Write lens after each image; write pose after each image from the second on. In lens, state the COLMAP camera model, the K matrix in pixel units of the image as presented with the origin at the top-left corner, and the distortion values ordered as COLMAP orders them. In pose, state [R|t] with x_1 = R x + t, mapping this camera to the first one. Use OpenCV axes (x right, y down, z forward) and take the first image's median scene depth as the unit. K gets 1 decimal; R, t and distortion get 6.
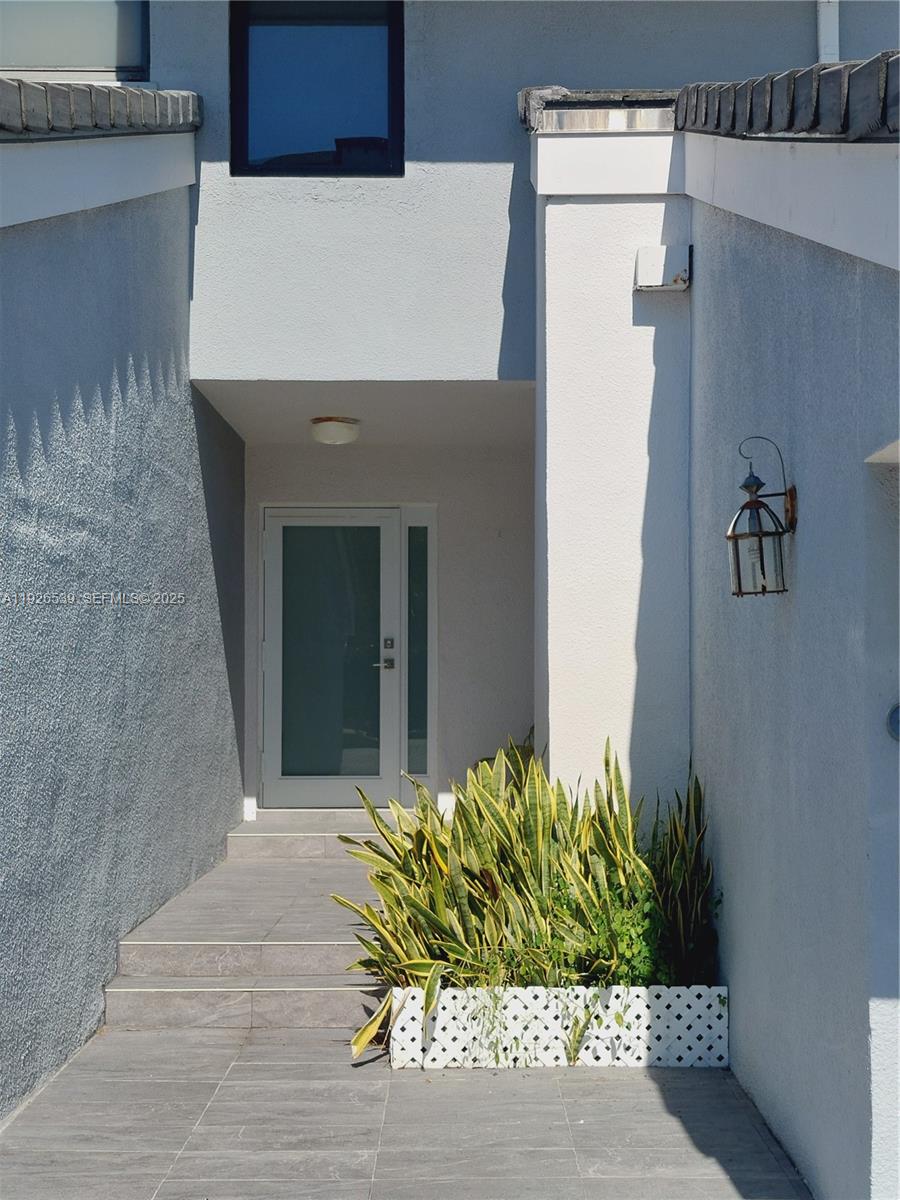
lens RADIAL K [[1571.6, 0, 452.5], [0, 1571.6, 602.0], [0, 0, 1]] dist [0.094186, 0.000000]
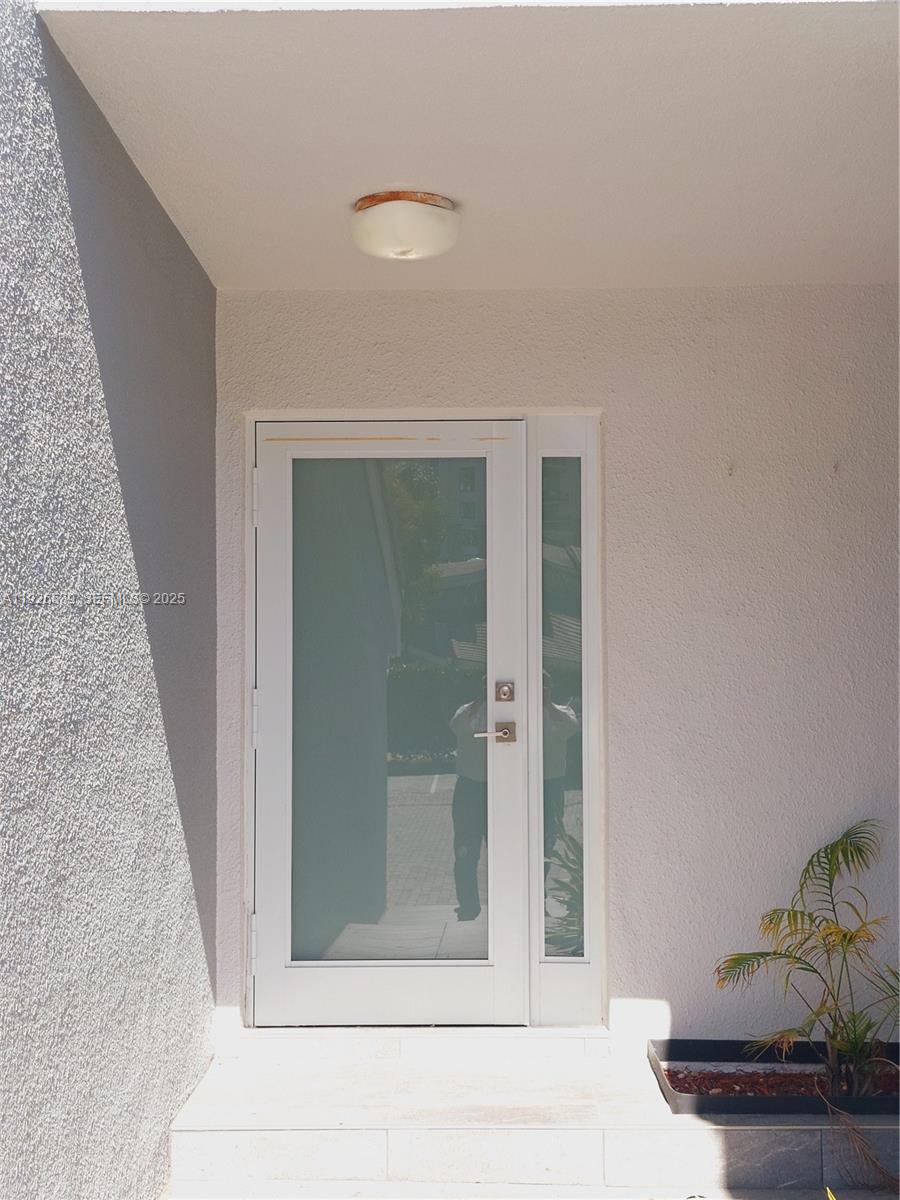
lens RADIAL K [[1571.6, 0, 448.1], [0, 1571.6, 598.4], [0, 0, 1]] dist [0.094186, 0.000000]
pose [[0.999914, -0.004681, -0.012281, -0.052594], [0.004621, 0.999977, -0.004910, -0.000915], [0.012303, 0.004853, 0.999913, 0.502760]]
